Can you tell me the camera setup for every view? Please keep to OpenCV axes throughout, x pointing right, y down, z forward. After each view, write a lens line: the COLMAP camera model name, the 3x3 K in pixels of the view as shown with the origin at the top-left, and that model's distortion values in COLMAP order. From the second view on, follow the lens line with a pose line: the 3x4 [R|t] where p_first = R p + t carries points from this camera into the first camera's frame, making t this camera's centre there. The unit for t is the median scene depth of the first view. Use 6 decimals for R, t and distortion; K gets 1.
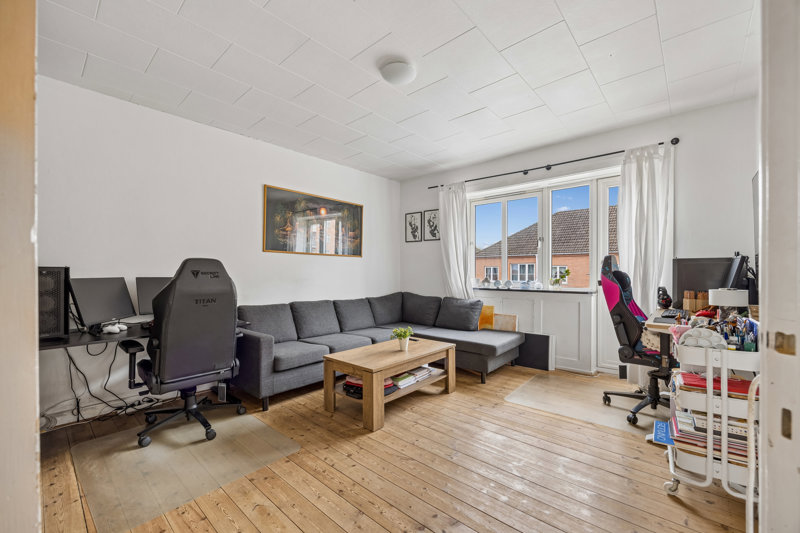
lens RADIAL K [[331.7, 0, 391.4], [0, 331.7, 277.2], [0, 0, 1]] dist [-0.001602, -0.000170]
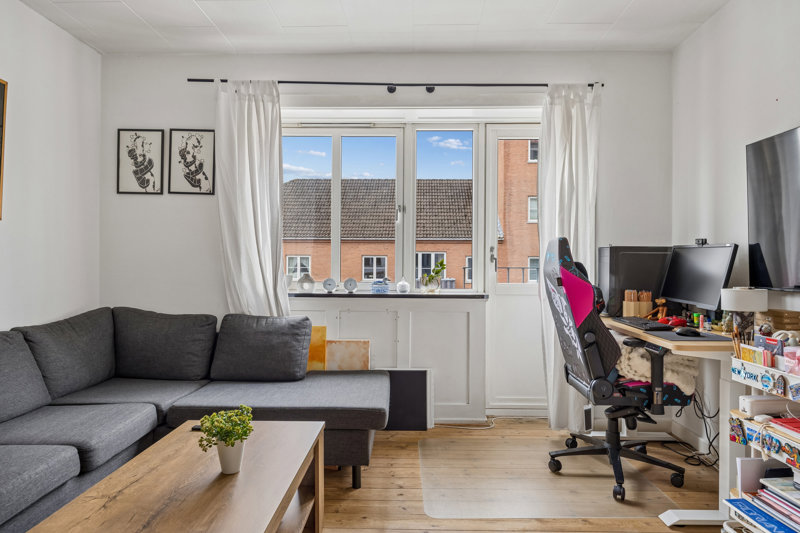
lens RADIAL K [[492.3, 0, 397.9], [0, 492.3, 263.6], [0, 0, 1]] dist [-0.007173, 0.001304]
pose [[0.748495, 0.008248, 0.663089, -0.139338], [0.003192, 0.999866, -0.016040, -0.001545], [-0.663133, 0.014123, 0.748368, 0.343757]]
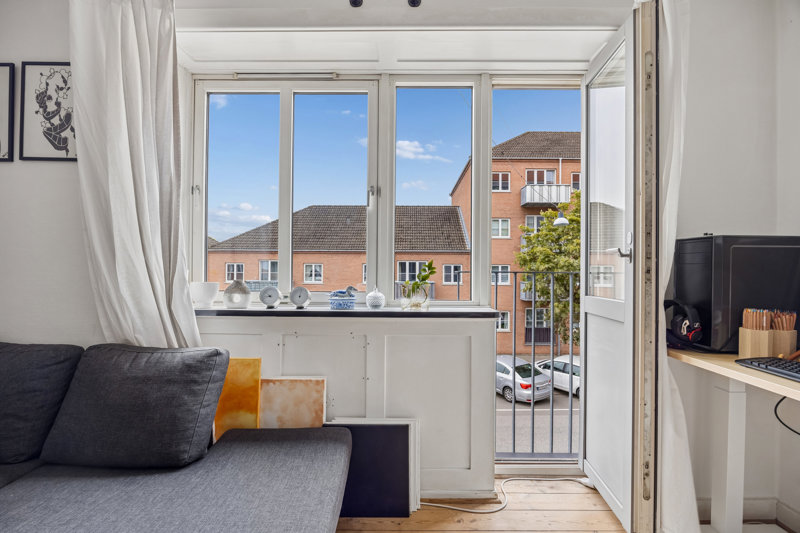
lens RADIAL K [[342.8, 0, 403.8], [0, 342.8, 270.8], [0, 0, 1]] dist [-0.016374, -0.000267]
pose [[0.727018, 0.007861, 0.686573, 0.174326], [0.002976, 0.999889, -0.014600, -0.003262], [-0.686612, 0.012658, 0.726914, 0.652440]]
